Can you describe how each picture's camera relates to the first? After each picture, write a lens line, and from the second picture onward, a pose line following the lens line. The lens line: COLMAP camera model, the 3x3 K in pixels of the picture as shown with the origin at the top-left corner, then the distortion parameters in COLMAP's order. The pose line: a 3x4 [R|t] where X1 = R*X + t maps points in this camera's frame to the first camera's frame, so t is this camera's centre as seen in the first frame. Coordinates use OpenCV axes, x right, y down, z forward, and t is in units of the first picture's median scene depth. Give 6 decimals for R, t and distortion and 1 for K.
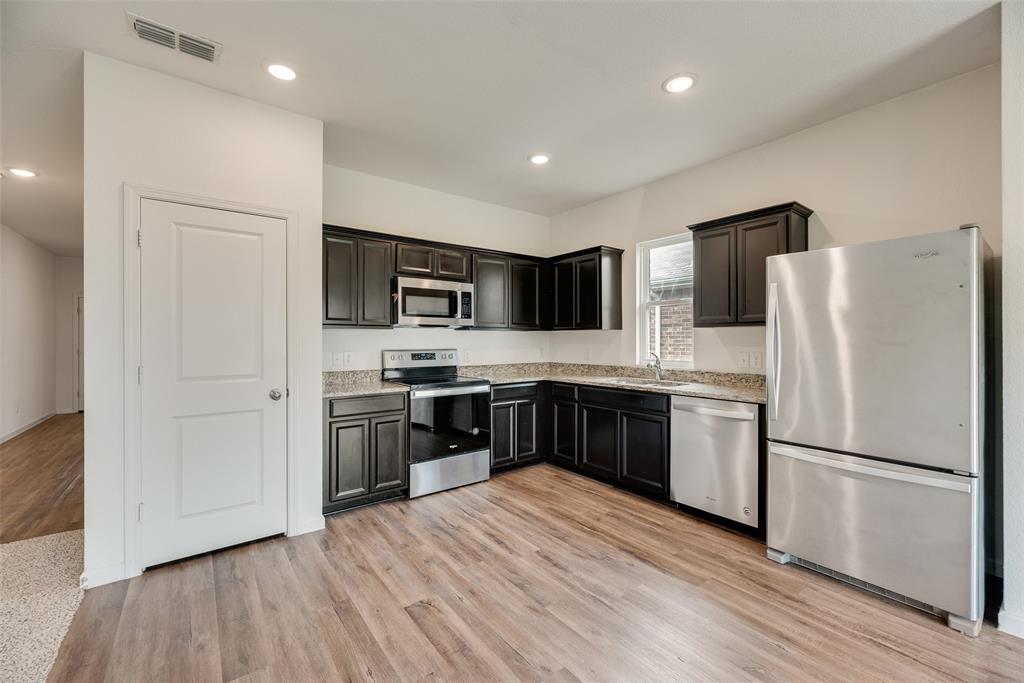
lens RADIAL K [[416.7, 0, 513.7], [0, 416.7, 338.7], [0, 0, 1]] dist [-0.000304, -0.000745]
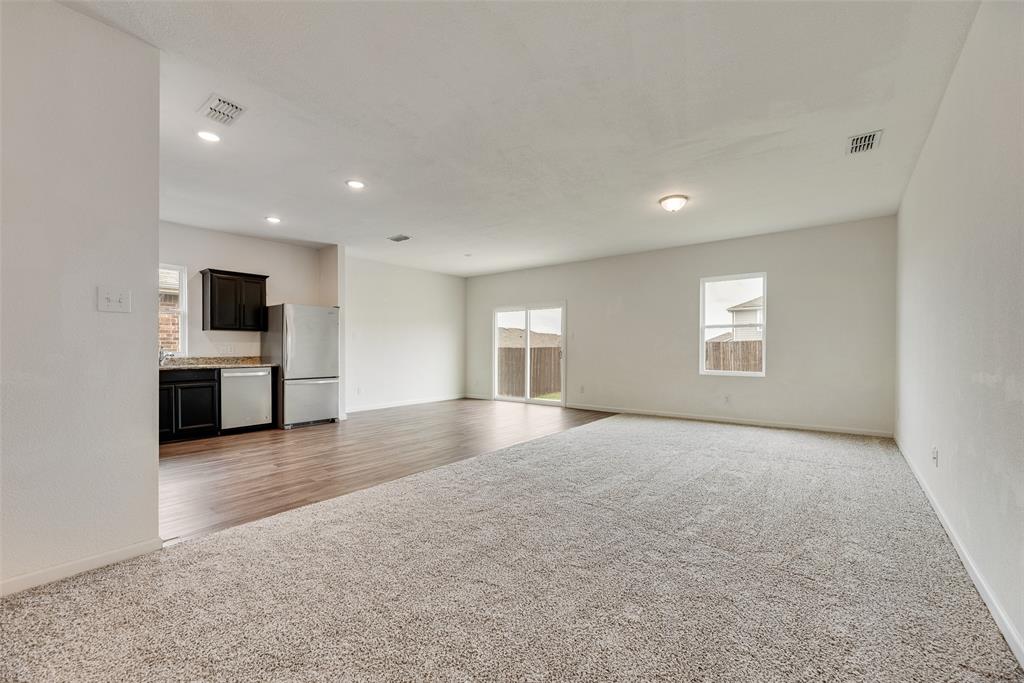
lens RADIAL K [[416.7, 0, 511.6], [0, 416.7, 350.0], [0, 0, 1]] dist [-0.000304, -0.000745]
pose [[-0.250082, -0.000432, 0.968225, -1.356398], [-0.000254, 1.000000, 0.000380, 0.048163], [-0.968225, -0.000151, -0.250082, 0.230225]]
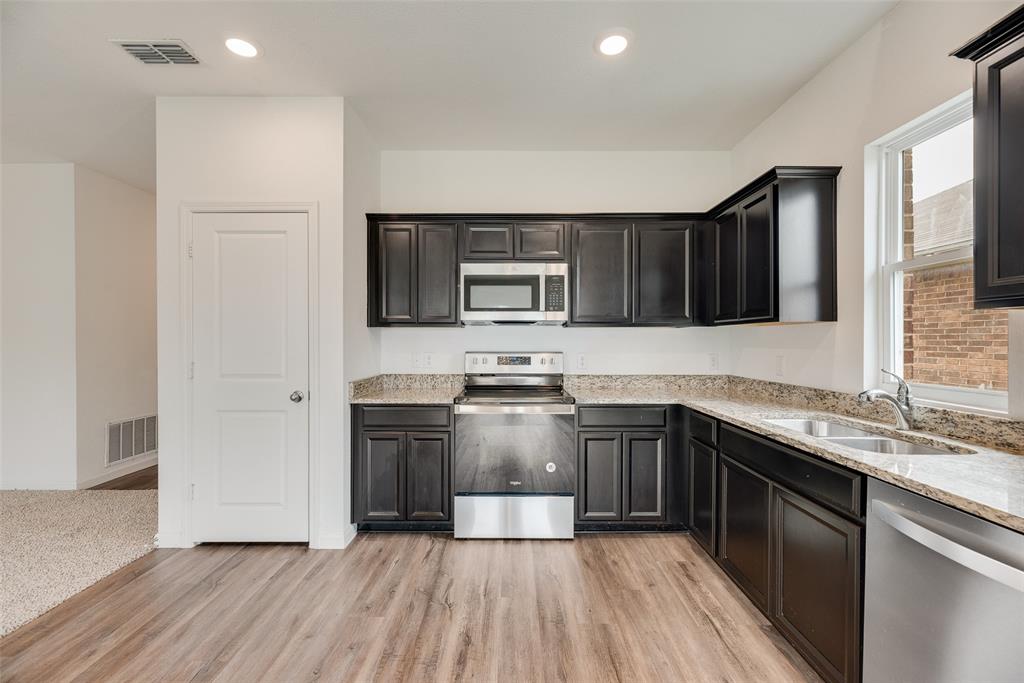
lens RADIAL K [[416.7, 0, 512.5], [0, 416.7, 340.0], [0, 0, 1]] dist [-0.000304, -0.000745]
pose [[0.792862, 0.002547, -0.609395, 0.299609], [-0.001218, 0.999996, 0.002594, 0.000861], [0.609400, -0.001315, 0.792862, 0.398590]]
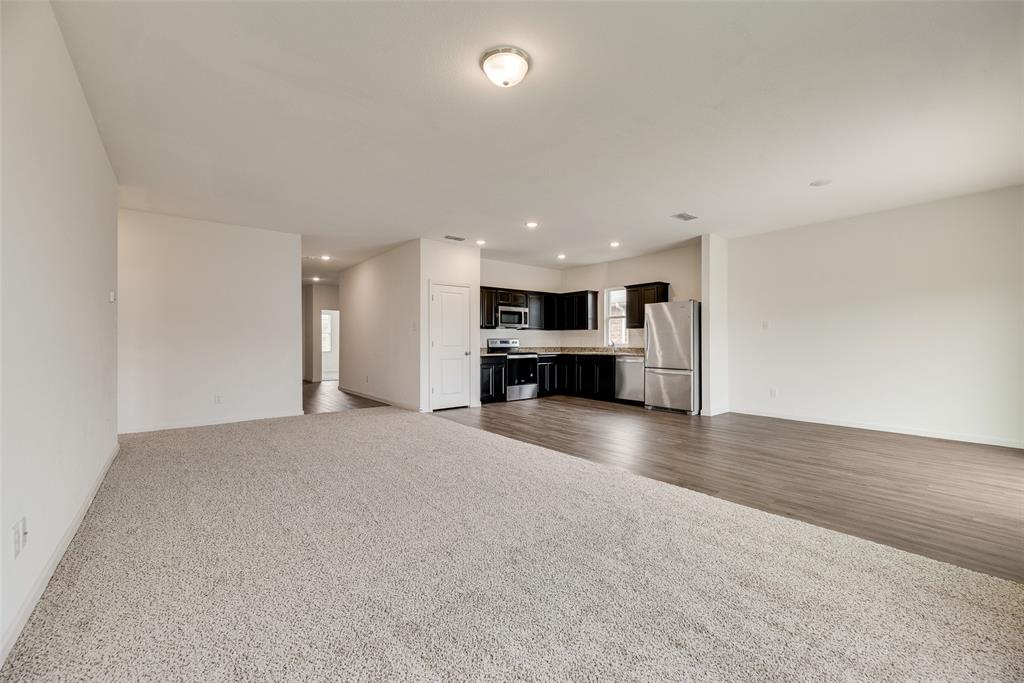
lens RADIAL K [[416.7, 0, 515.7], [0, 416.7, 339.6], [0, 0, 1]] dist [-0.000304, -0.000745]
pose [[0.999330, 0.001873, 0.036545, -0.262671], [-0.001789, 0.999996, -0.002346, 0.038922], [-0.036549, 0.002279, 0.999329, -1.244591]]
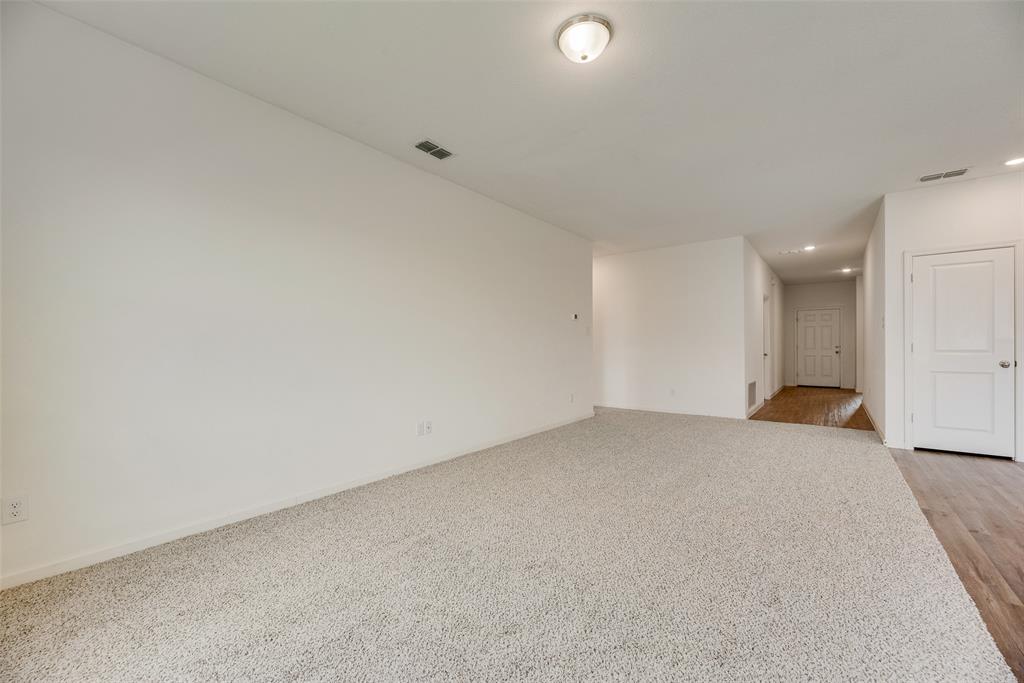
lens RADIAL K [[416.7, 0, 511.6], [0, 416.7, 346.3], [0, 0, 1]] dist [-0.000304, -0.000745]
pose [[0.261007, 0.000908, -0.965337, 0.311181], [0.006289, 0.999977, 0.002641, 0.040343], [0.965316, -0.006761, 0.260995, -0.833740]]
